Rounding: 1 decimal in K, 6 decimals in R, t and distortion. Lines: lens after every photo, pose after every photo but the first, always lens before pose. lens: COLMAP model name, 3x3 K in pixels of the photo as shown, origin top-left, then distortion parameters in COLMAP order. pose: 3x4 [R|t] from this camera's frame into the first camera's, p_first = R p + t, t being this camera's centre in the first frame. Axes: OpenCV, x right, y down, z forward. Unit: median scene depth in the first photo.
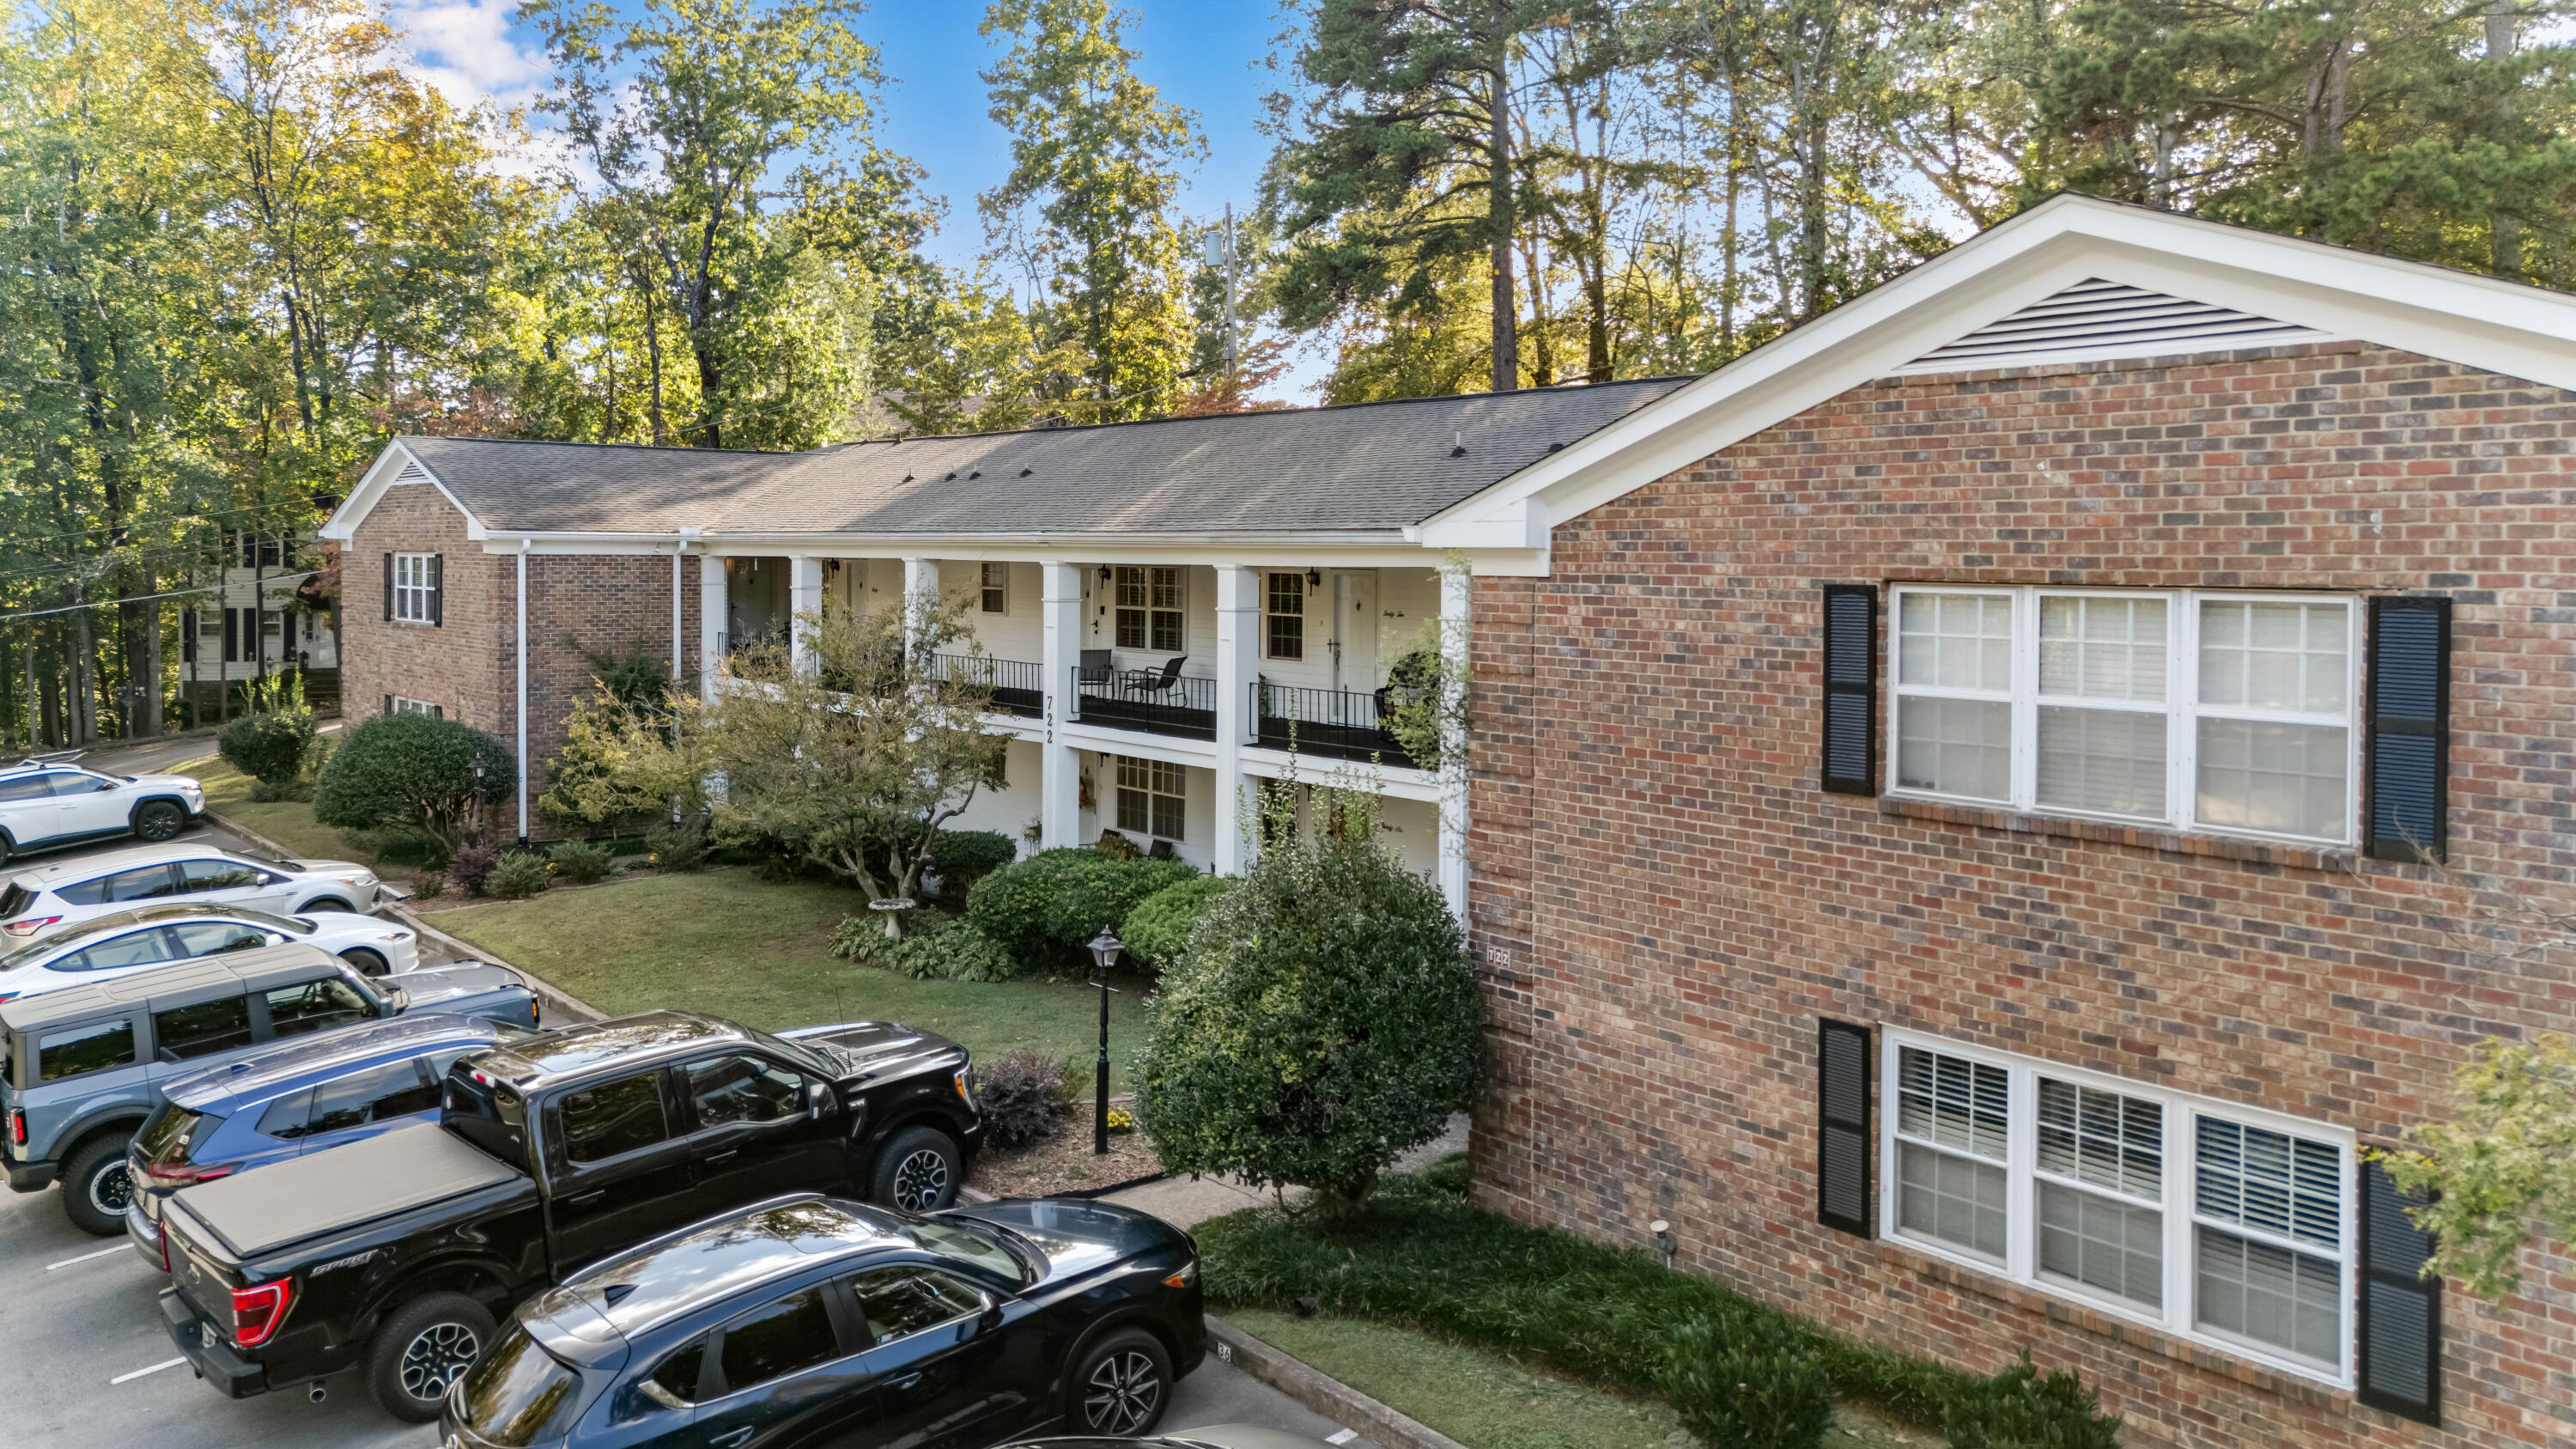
lens RADIAL K [[1930.8, 0, 1288.0], [0, 1930.8, 607.2], [0, 0, 1]] dist [0.128663, -0.001099]
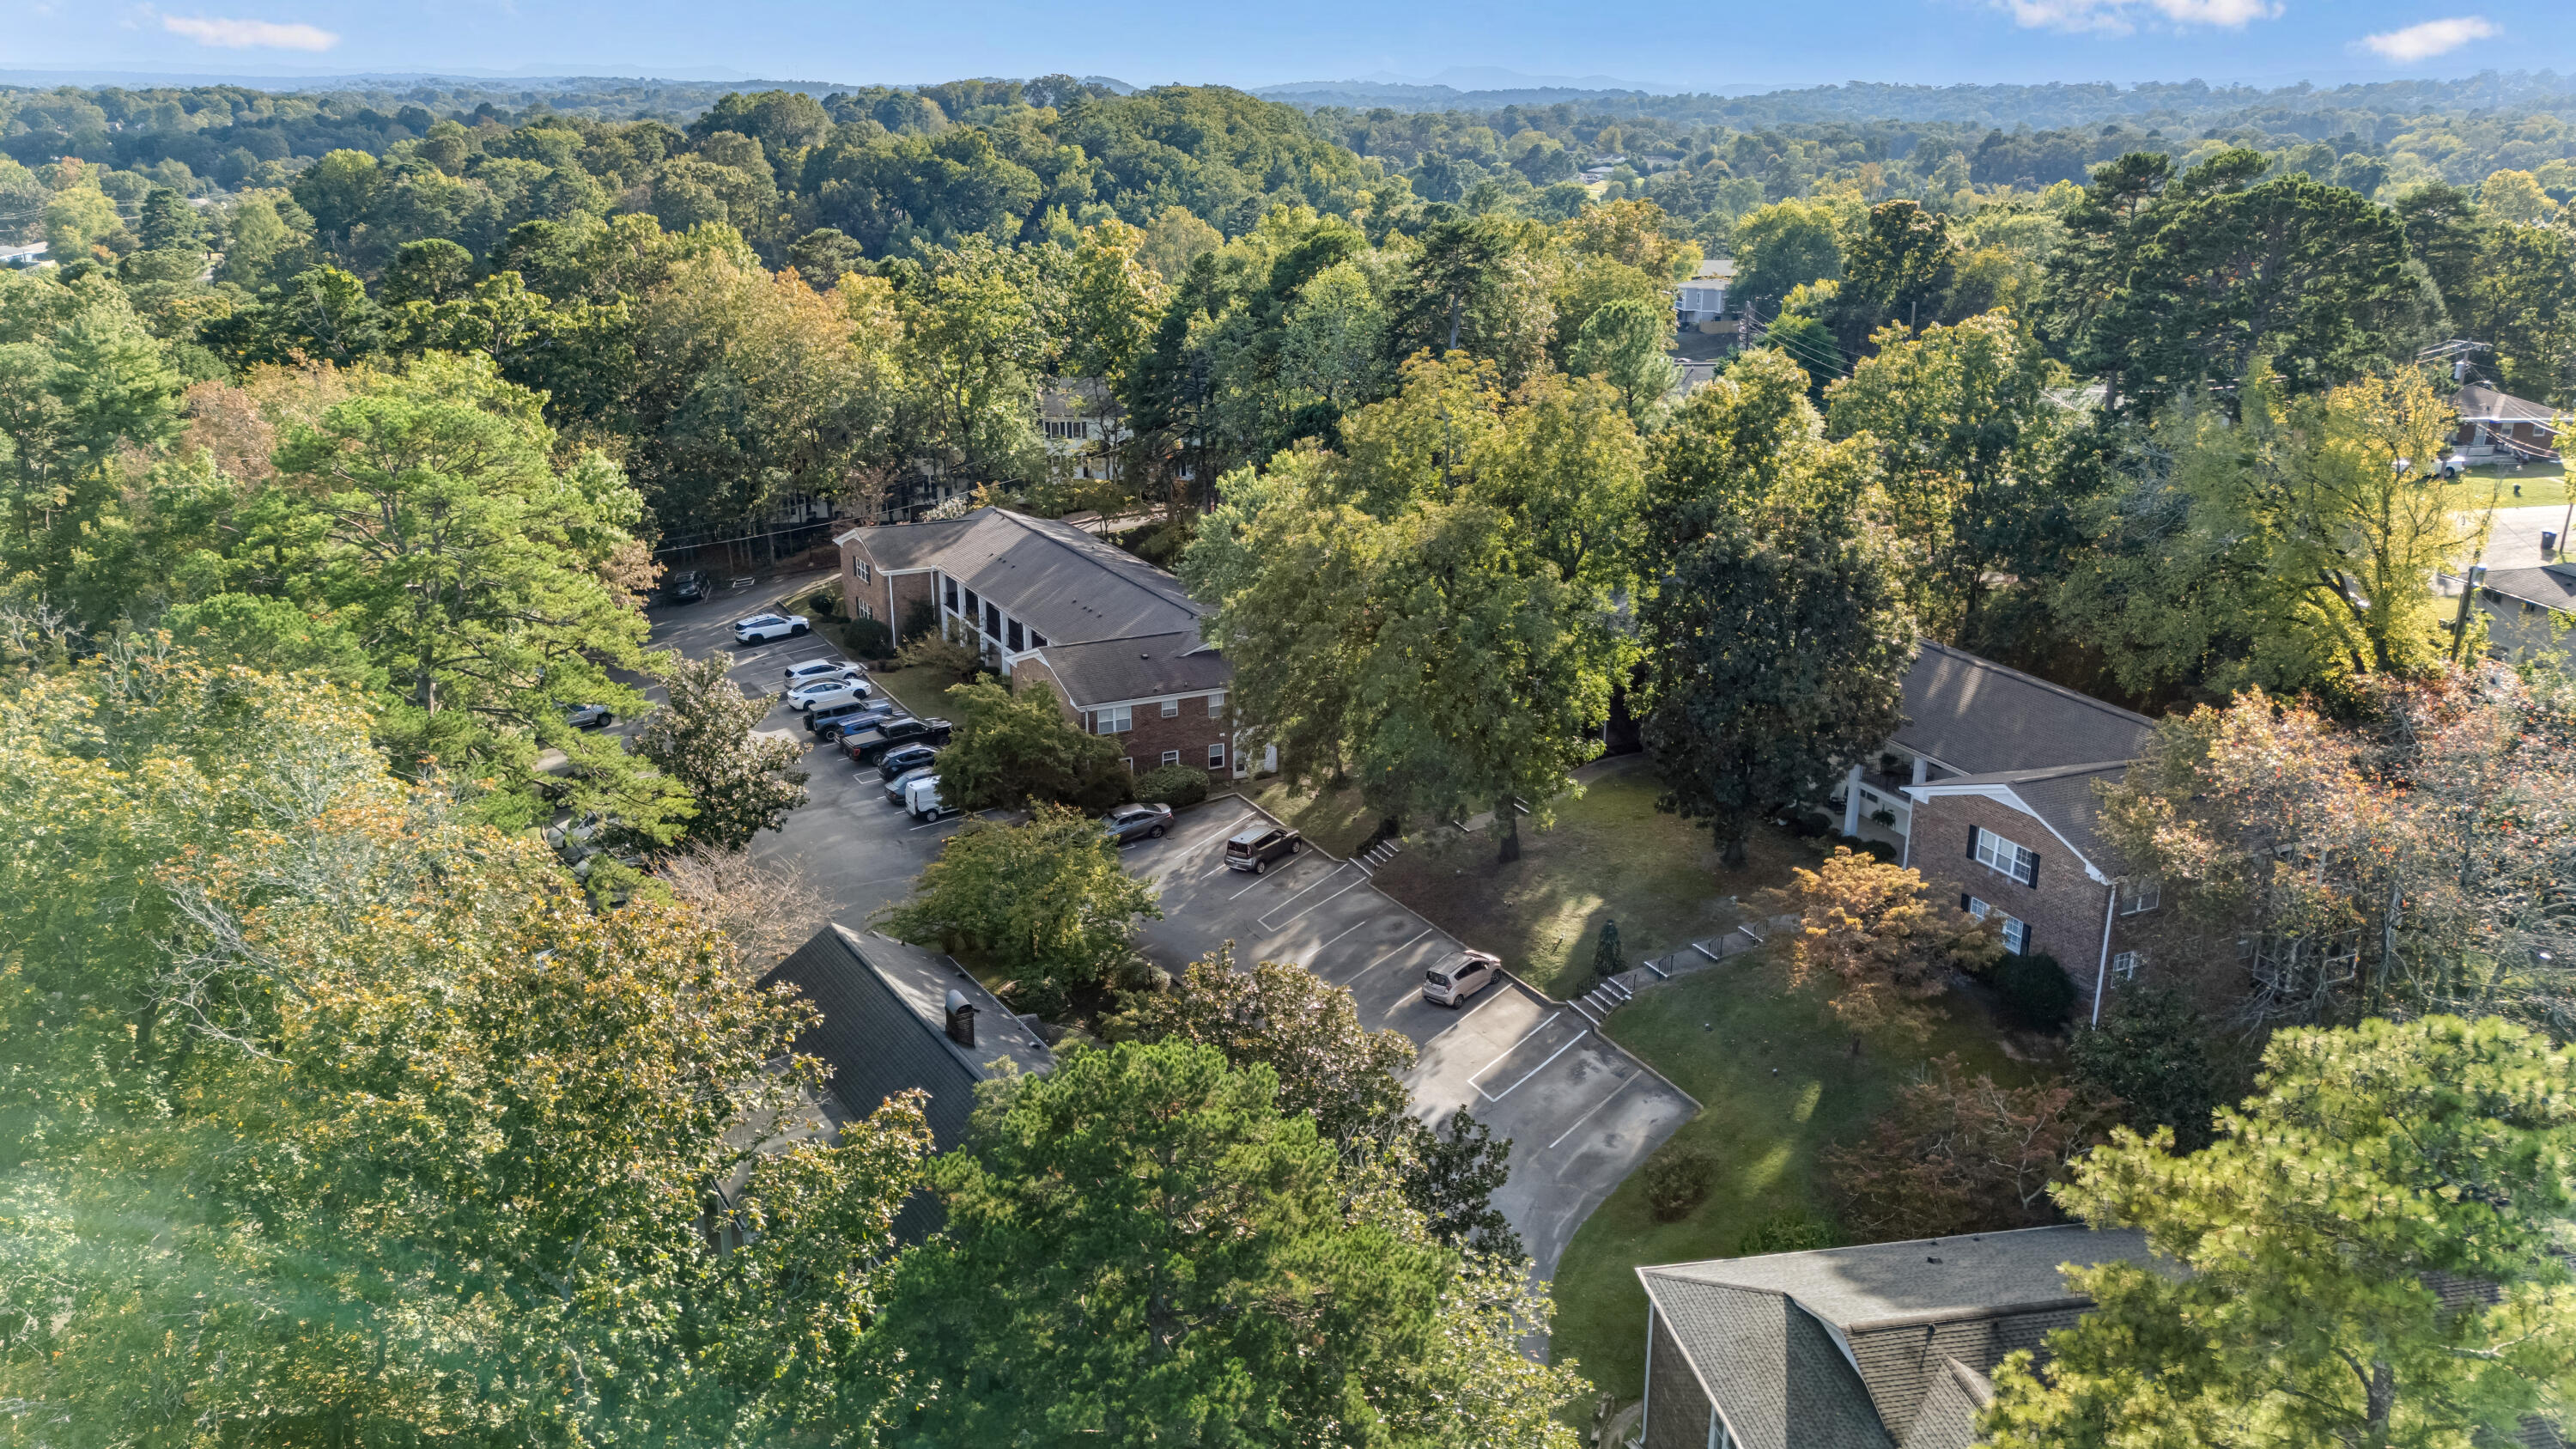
lens RADIAL K [[1948.0, 0, 1288.0], [0, 1948.0, 724.5], [0, 0, 1]] dist [0.050433, -0.007254]
pose [[0.980496, 0.054167, -0.188925, 1.312112], [-0.005652, 0.968644, 0.248388, -0.844095], [0.196456, -0.242476, 0.950058, -2.994098]]
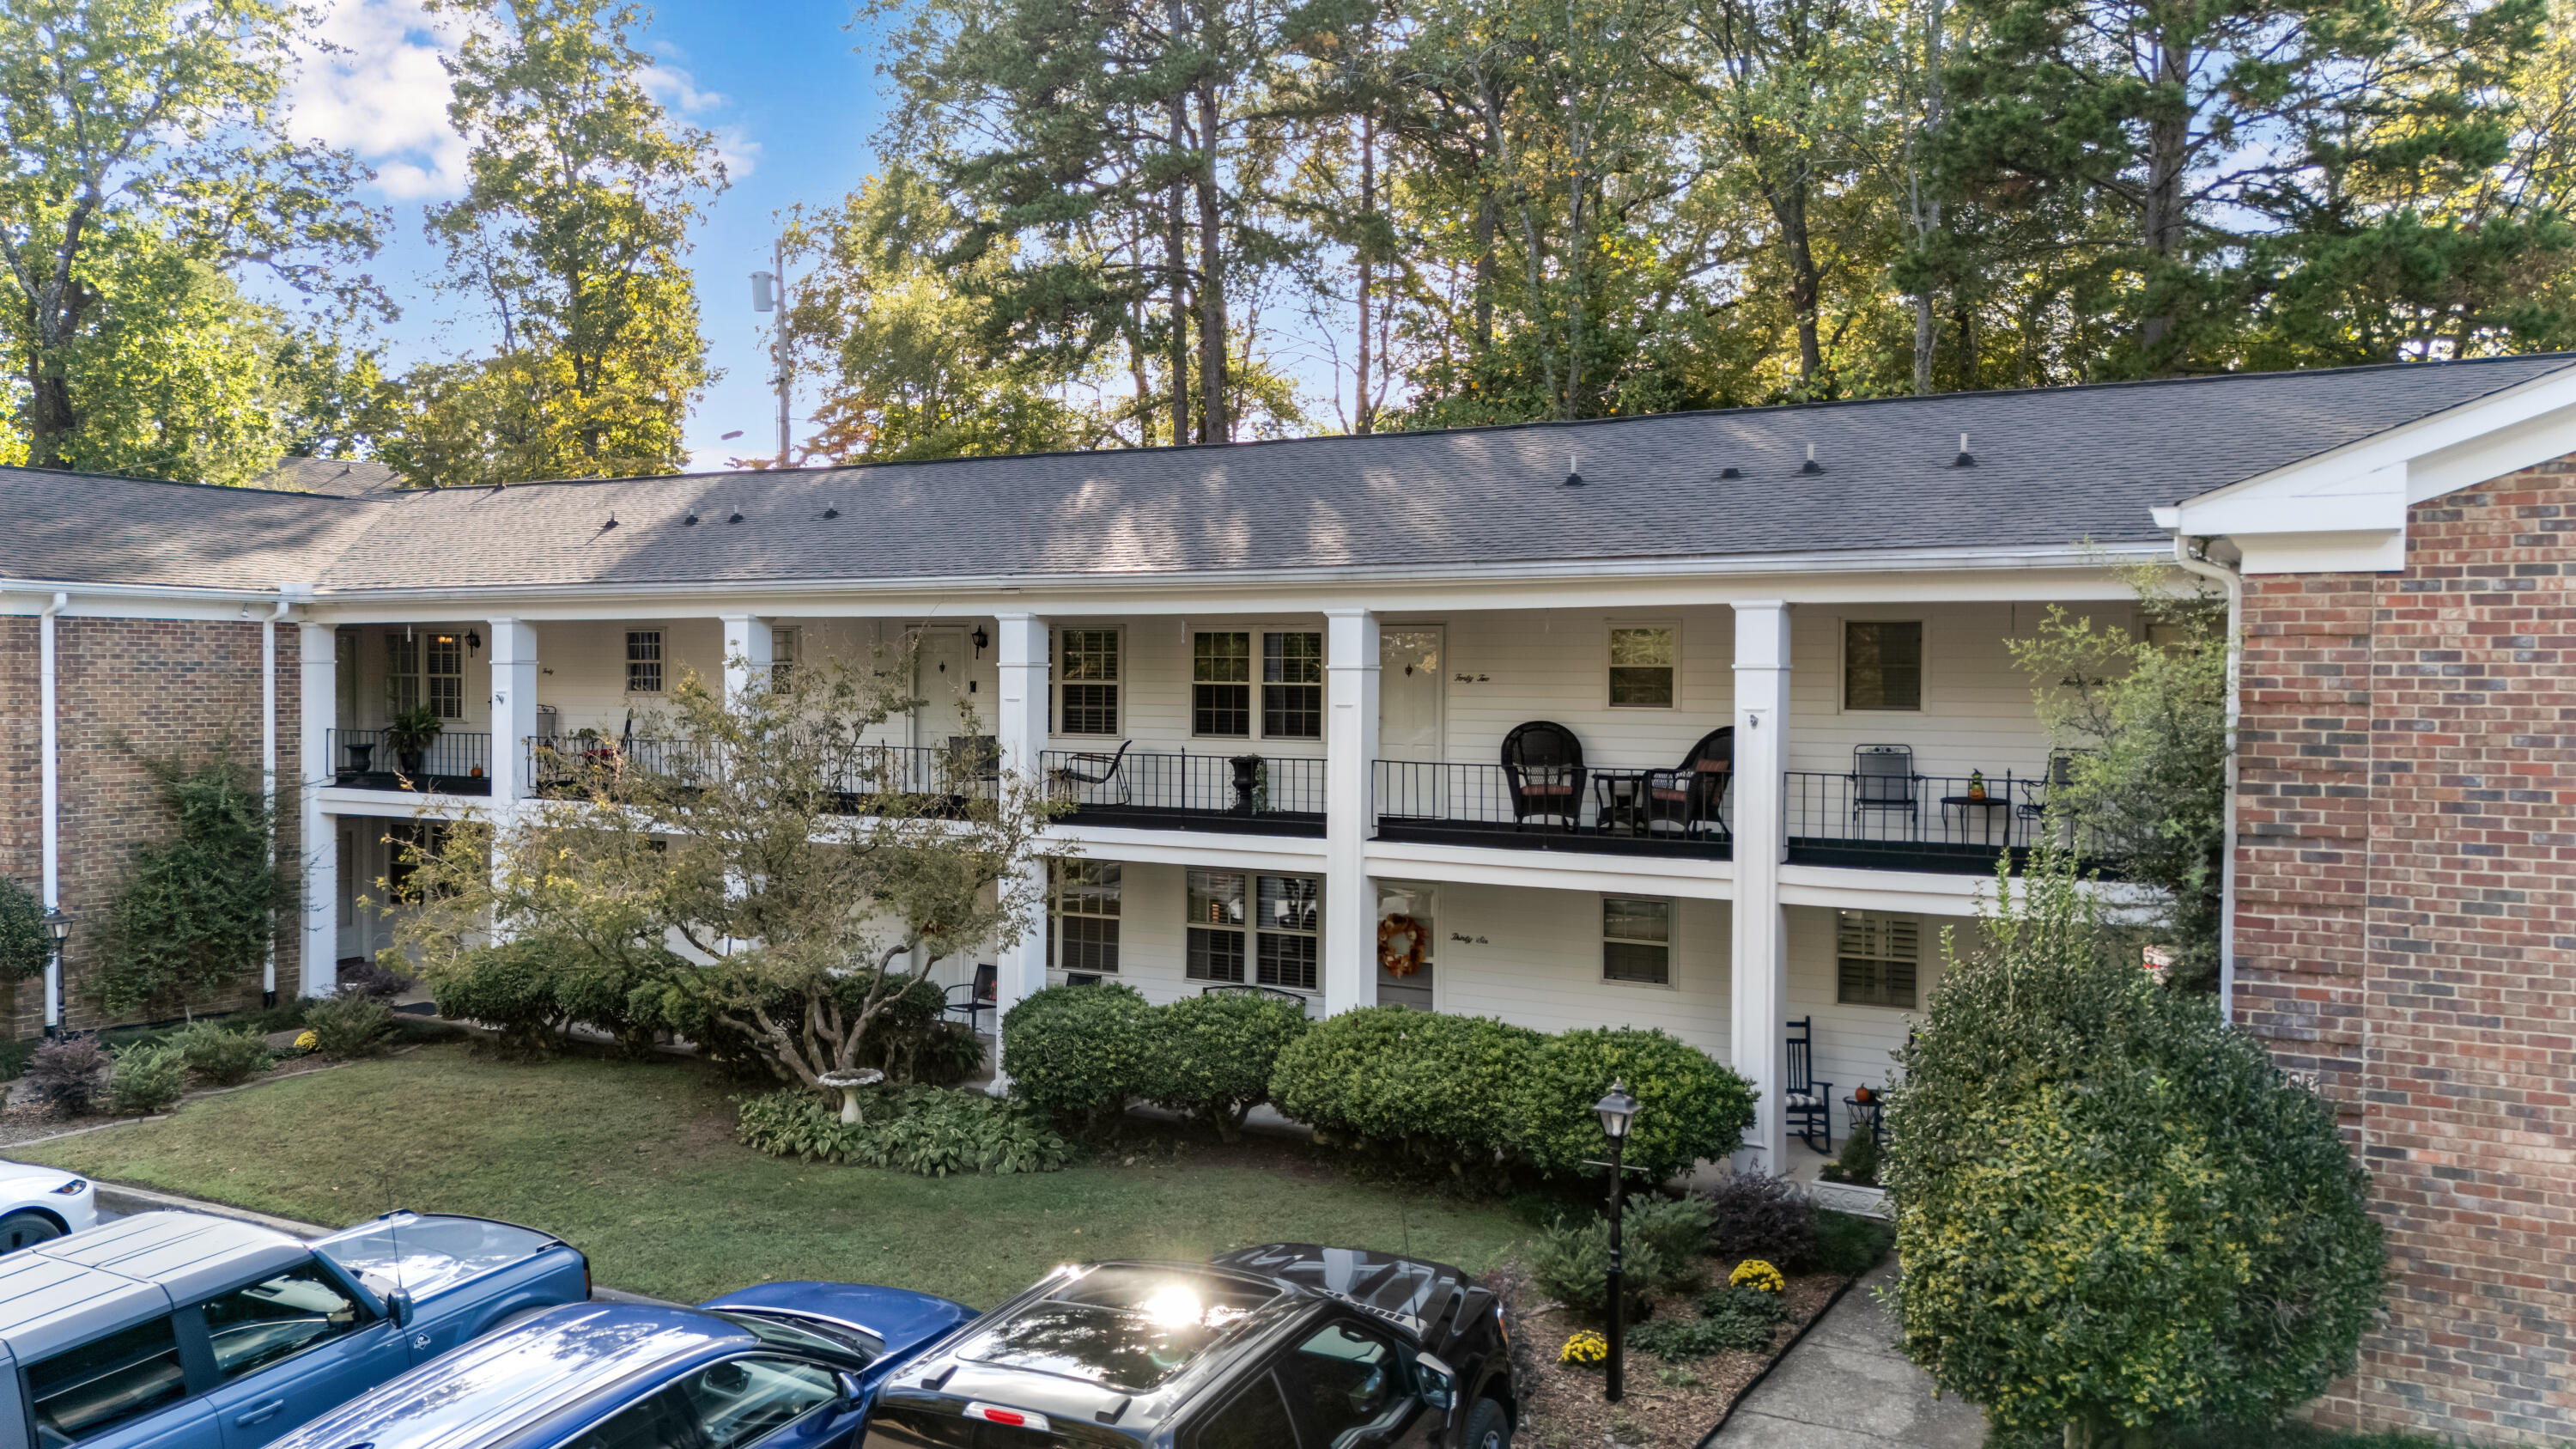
lens RADIAL K [[1948.0, 0, 1288.0], [0, 1948.0, 724.5], [0, 0, 1]] dist [0.050433, -0.007254]
pose [[0.930897, -0.009901, 0.365147, -0.302912], [0.011429, 0.999933, -0.002022, 0.022368], [-0.365102, 0.006055, 0.930948, 0.245731]]
